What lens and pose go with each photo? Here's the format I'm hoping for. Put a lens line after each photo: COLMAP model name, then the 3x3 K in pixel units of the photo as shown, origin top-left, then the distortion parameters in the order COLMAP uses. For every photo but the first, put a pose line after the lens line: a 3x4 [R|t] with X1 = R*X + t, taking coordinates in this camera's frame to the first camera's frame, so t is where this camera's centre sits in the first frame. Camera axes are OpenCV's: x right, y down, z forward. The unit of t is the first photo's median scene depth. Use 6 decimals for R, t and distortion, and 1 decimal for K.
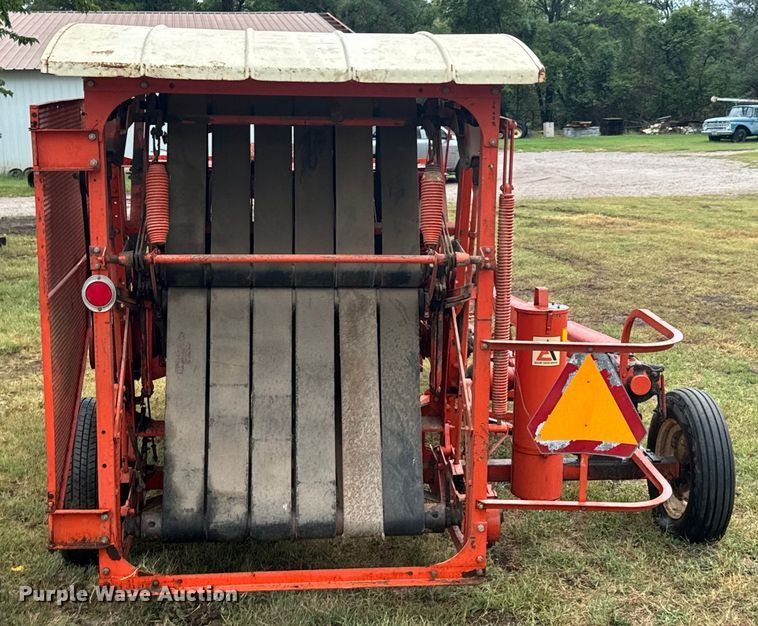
lens RADIAL K [[1188.8, 0, 379.0], [0, 1188.8, 313.0], [0, 0, 1]] dist [0.081975, 0.007278]
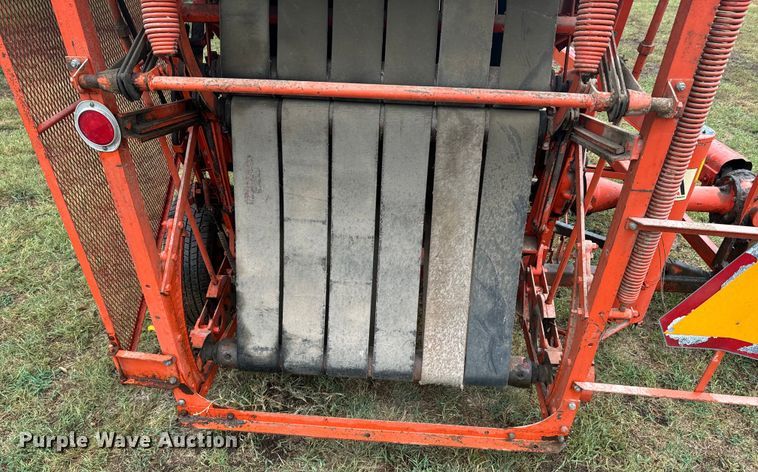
lens RADIAL K [[547.2, 0, 378.8], [0, 547.2, 303.7], [0, 0, 1]] dist [0.128142, -0.196160]
pose [[0.985783, 0.104174, -0.131829, -0.010900], [-0.034550, 0.893508, 0.447715, -0.070031], [0.164430, -0.436796, 0.884405, 0.619696]]
